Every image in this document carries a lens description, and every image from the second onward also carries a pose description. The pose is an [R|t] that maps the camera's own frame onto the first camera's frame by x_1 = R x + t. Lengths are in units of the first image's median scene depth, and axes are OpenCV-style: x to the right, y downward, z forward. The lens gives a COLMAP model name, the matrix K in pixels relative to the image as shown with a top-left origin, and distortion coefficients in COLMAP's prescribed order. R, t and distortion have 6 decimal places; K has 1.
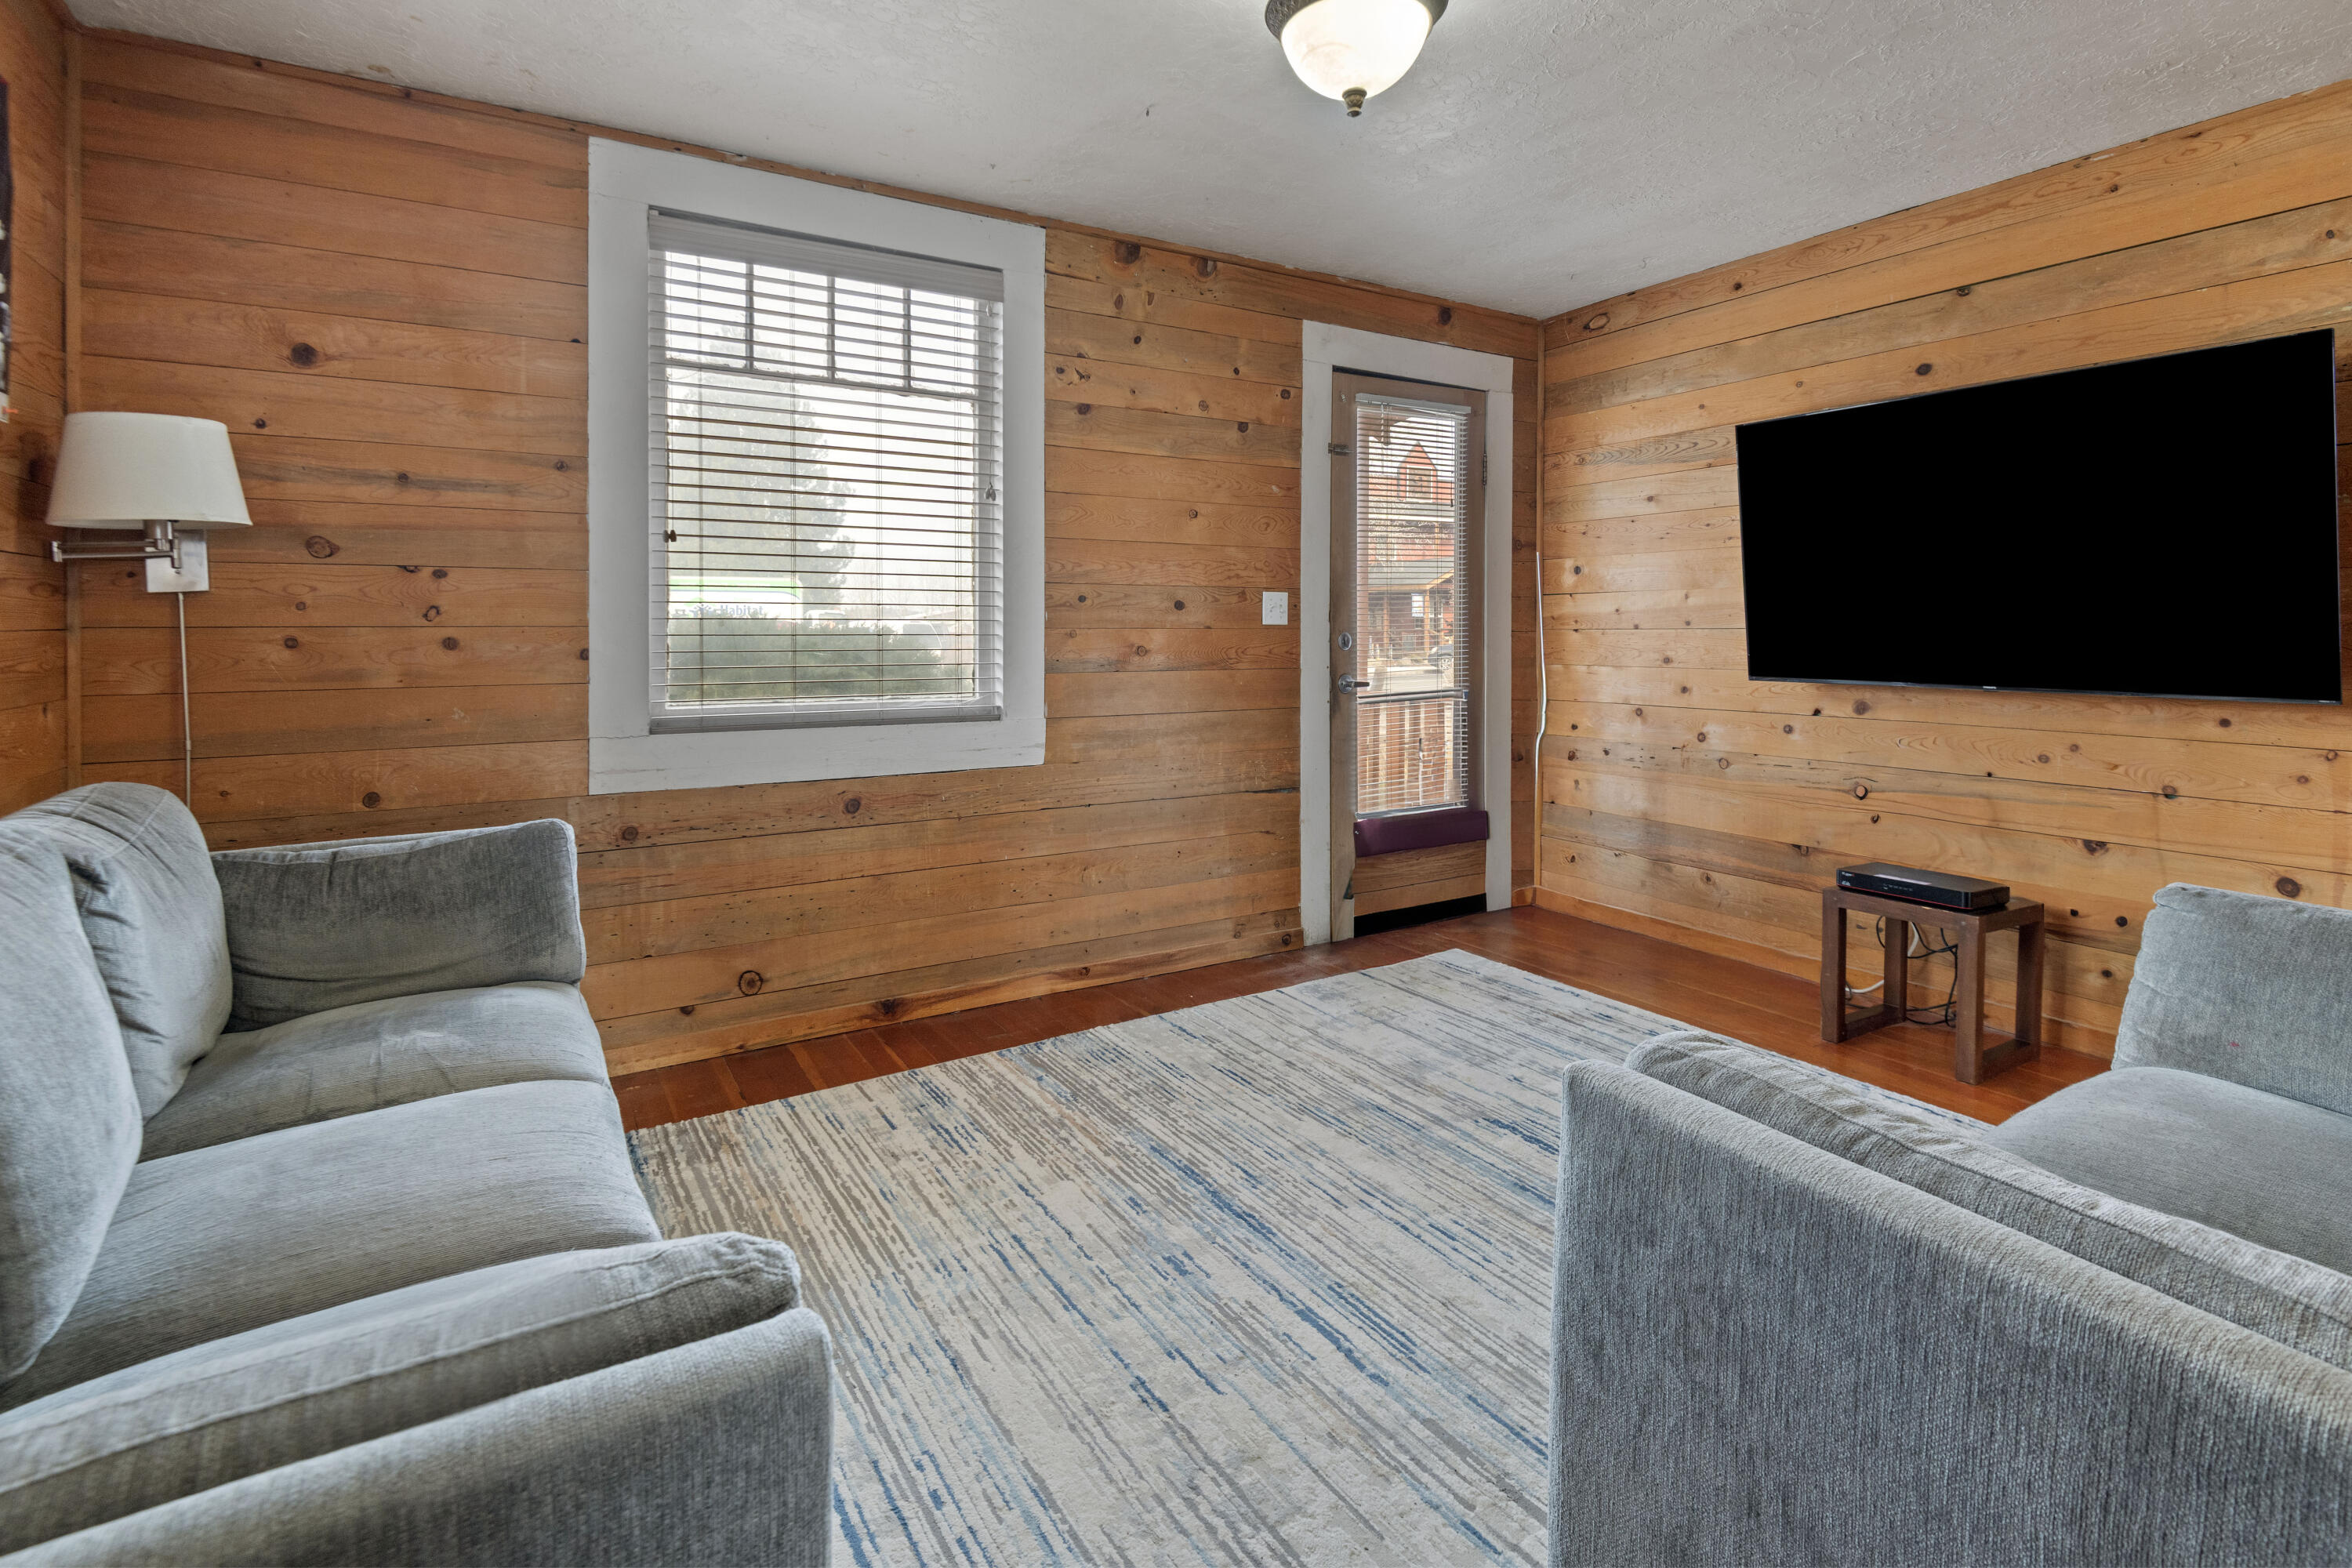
lens RADIAL K [[1126.5, 0, 1176.0], [0, 1126.5, 784.0], [0, 0, 1]] dist [-0.002383, -0.000760]
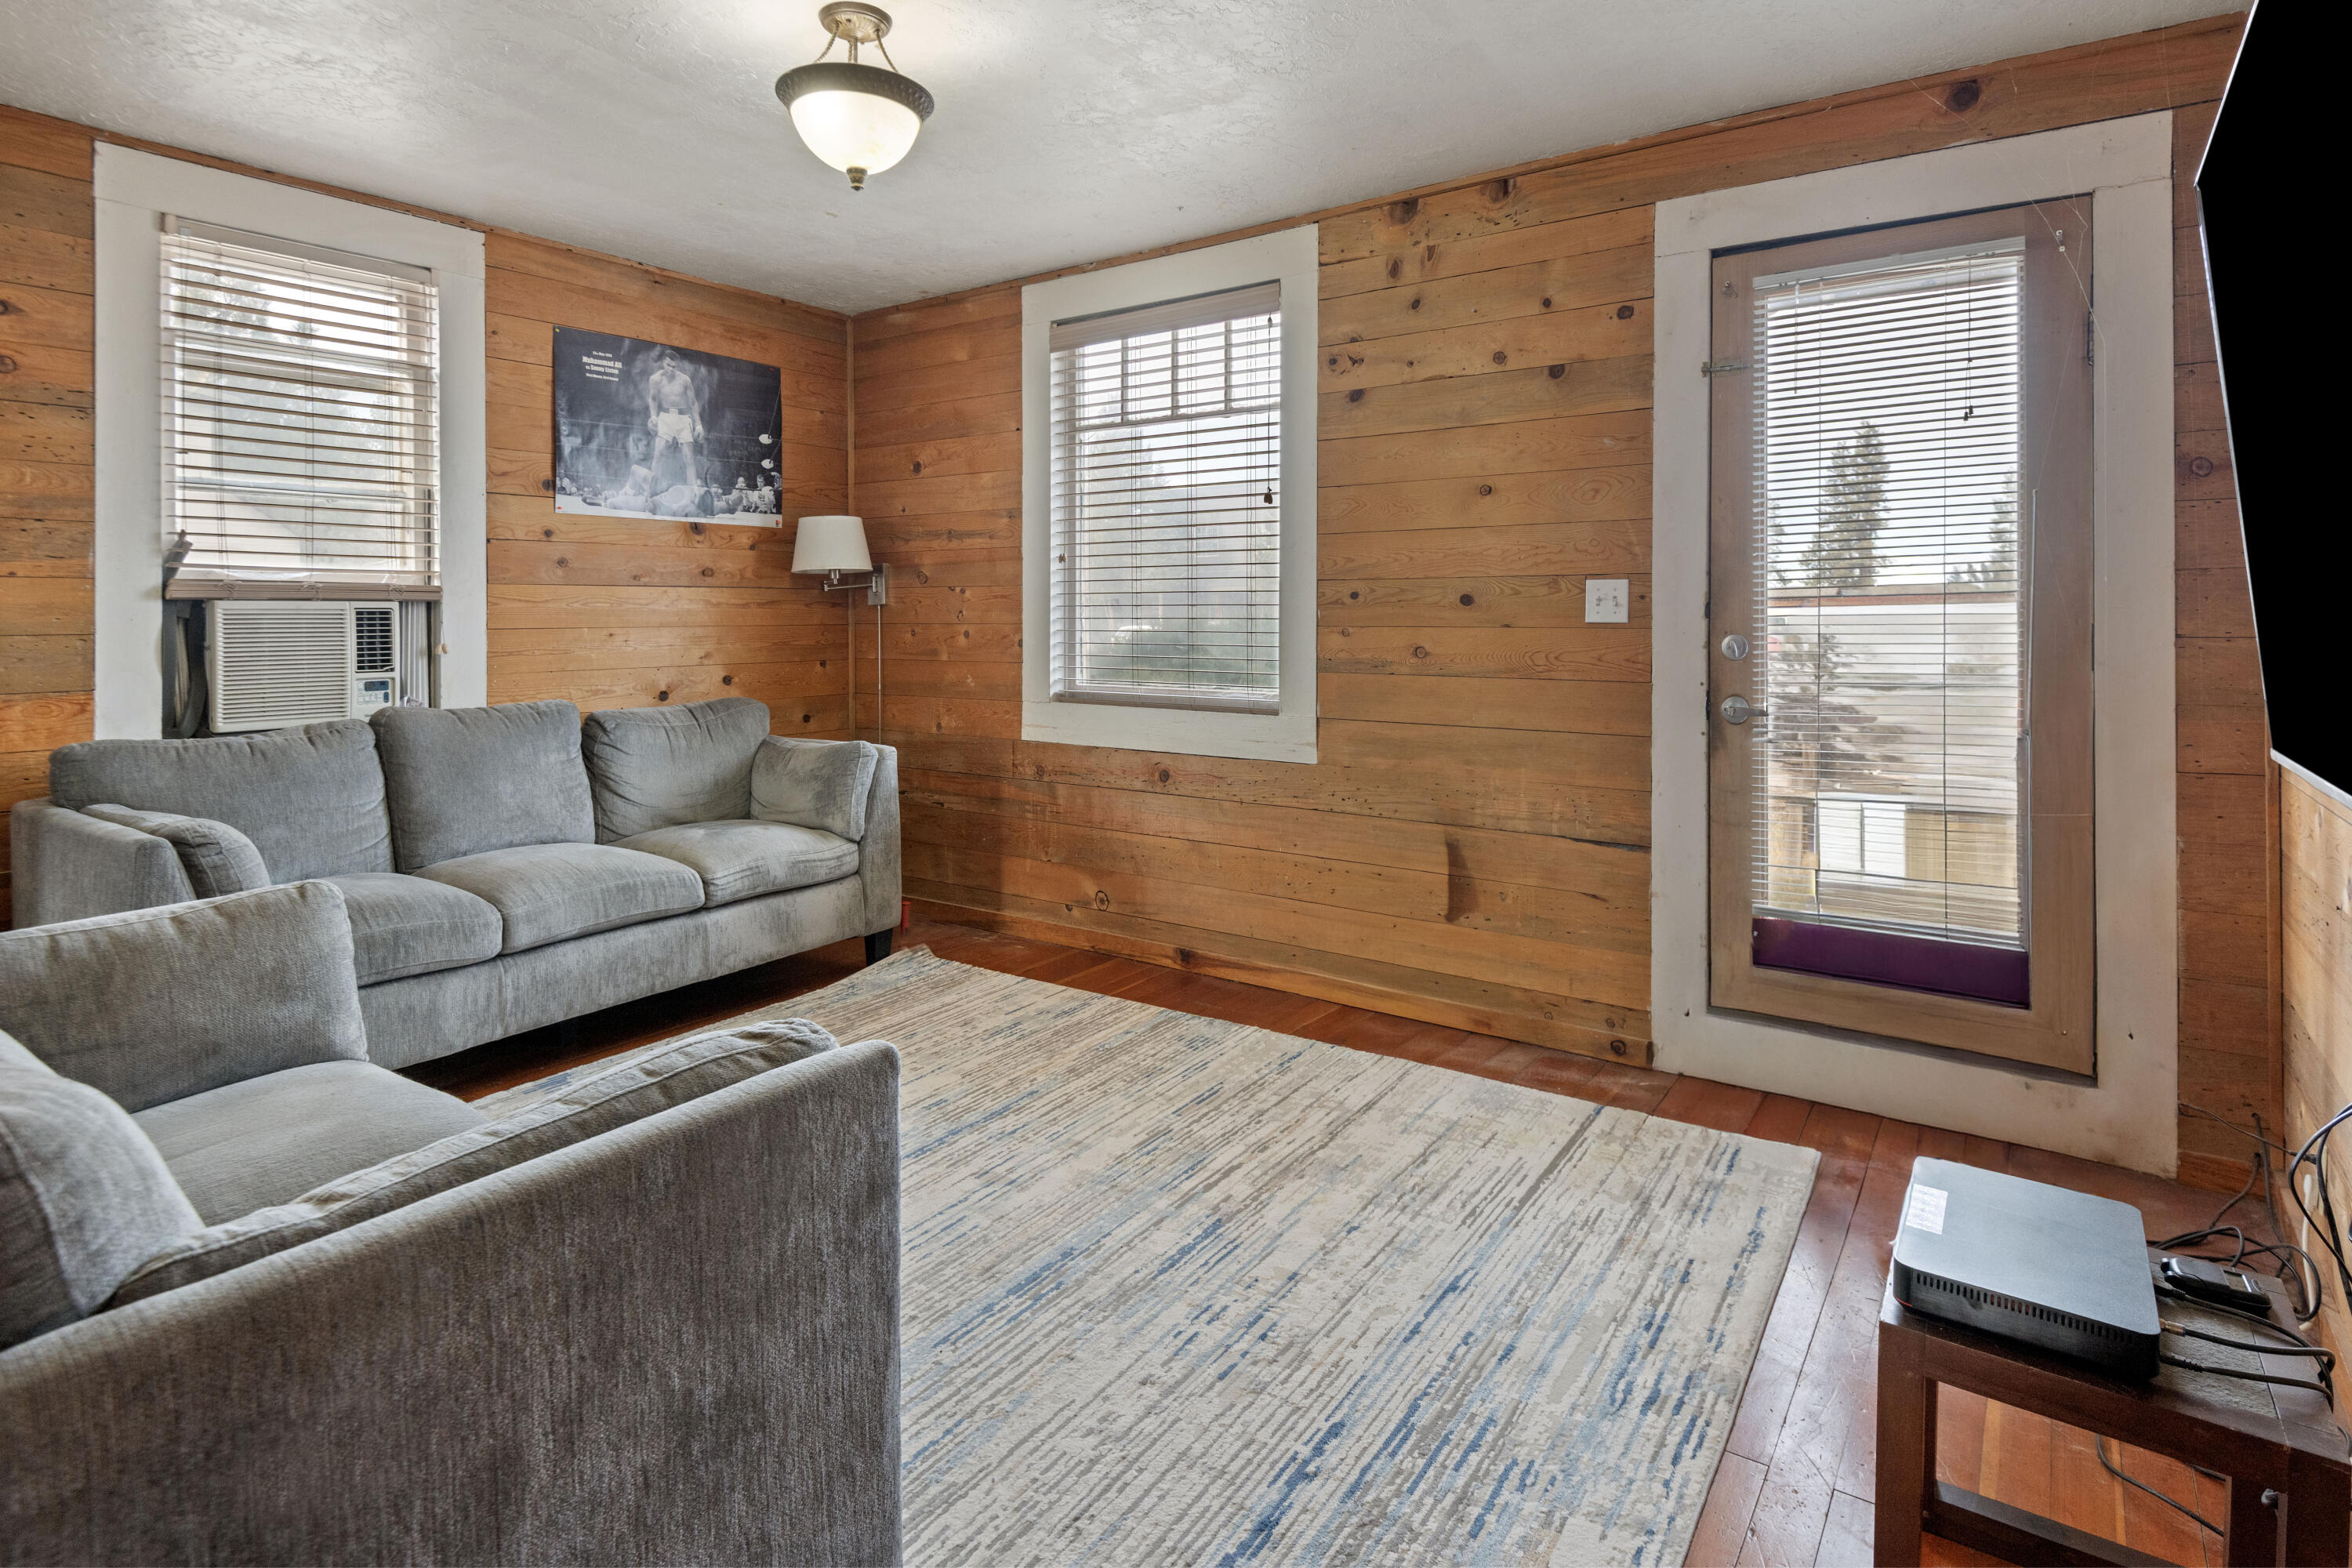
lens RADIAL K [[1165.6, 0, 1176.0], [0, 1165.6, 784.0], [0, 0, 1]] dist [0.000730, -0.013782]
pose [[0.392685, 0.125341, -0.911092, 0.795520], [-0.129134, 0.988369, 0.080316, -0.068762], [0.910562, 0.086114, 0.404304, 0.493529]]
